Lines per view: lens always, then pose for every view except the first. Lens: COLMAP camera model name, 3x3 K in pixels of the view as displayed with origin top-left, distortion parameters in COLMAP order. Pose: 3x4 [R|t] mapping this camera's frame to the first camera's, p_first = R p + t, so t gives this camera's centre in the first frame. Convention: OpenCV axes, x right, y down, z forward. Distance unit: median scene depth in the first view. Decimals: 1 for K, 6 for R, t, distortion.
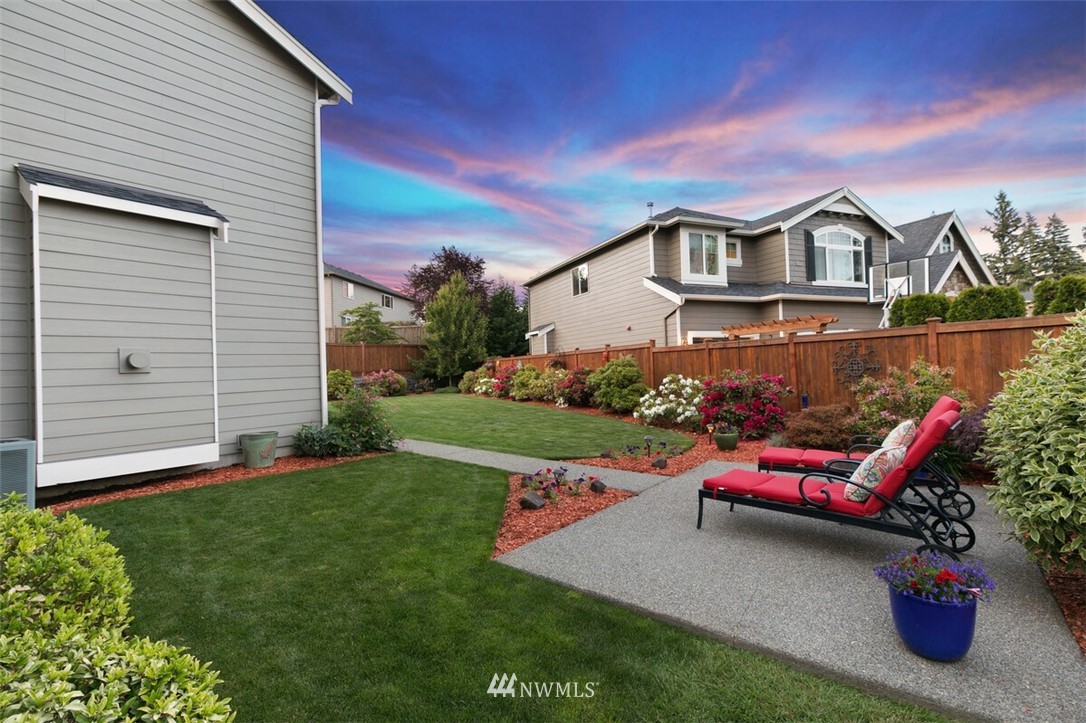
lens RADIAL K [[502.5, 0, 559.7], [0, 502.5, 360.4], [0, 0, 1]] dist [0.000508, -0.000029]
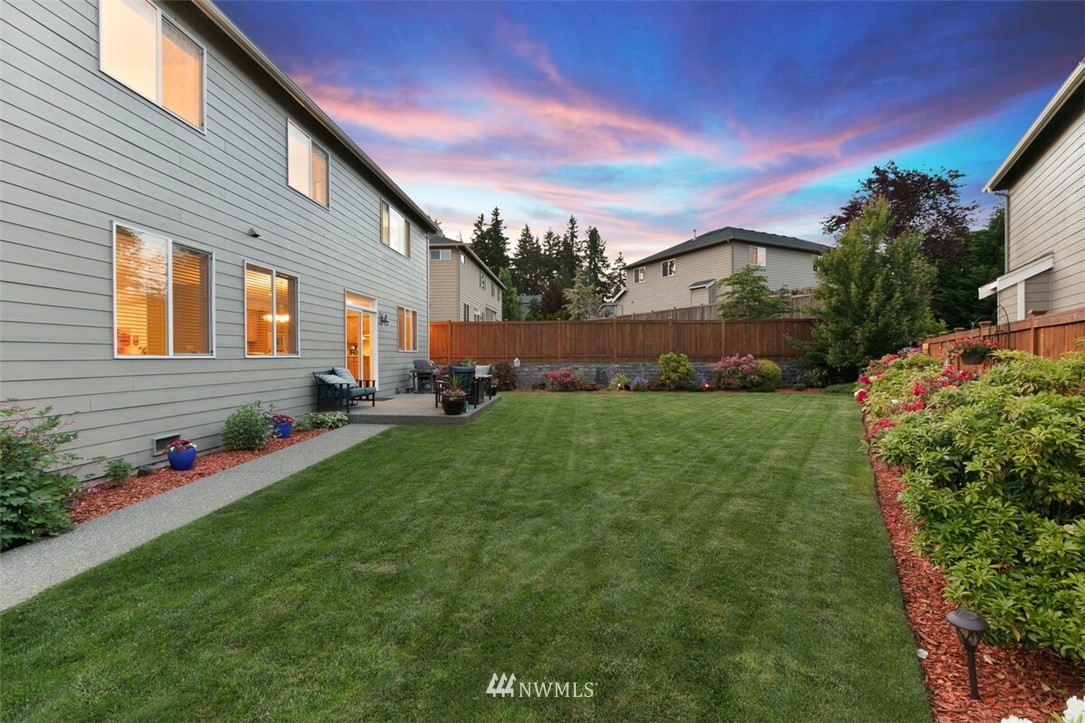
lens RADIAL K [[485.8, 0, 543.4], [0, 485.8, 358.8], [0, 0, 1]] dist [0.000546, 0.000199]
pose [[0.555226, 0.033551, -0.831023, 0.123766], [-0.000038, 0.999187, 0.040315, -0.005357], [0.831700, -0.022353, 0.554776, 0.556692]]
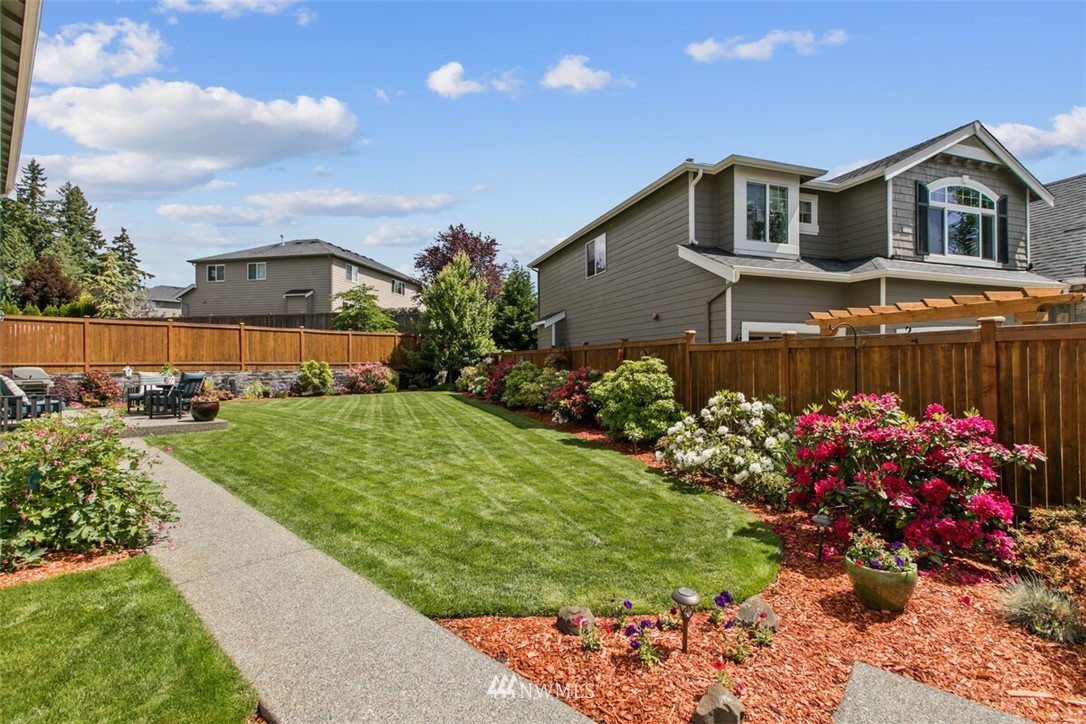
lens RADIAL K [[503.7, 0, 546.1], [0, 503.7, 358.9], [0, 0, 1]] dist [-0.000658, -0.000002]
pose [[0.995939, 0.028135, -0.085522, 0.039954], [-0.027297, 0.999567, 0.010953, -0.006474], [0.085794, -0.008574, 0.996276, 0.242109]]
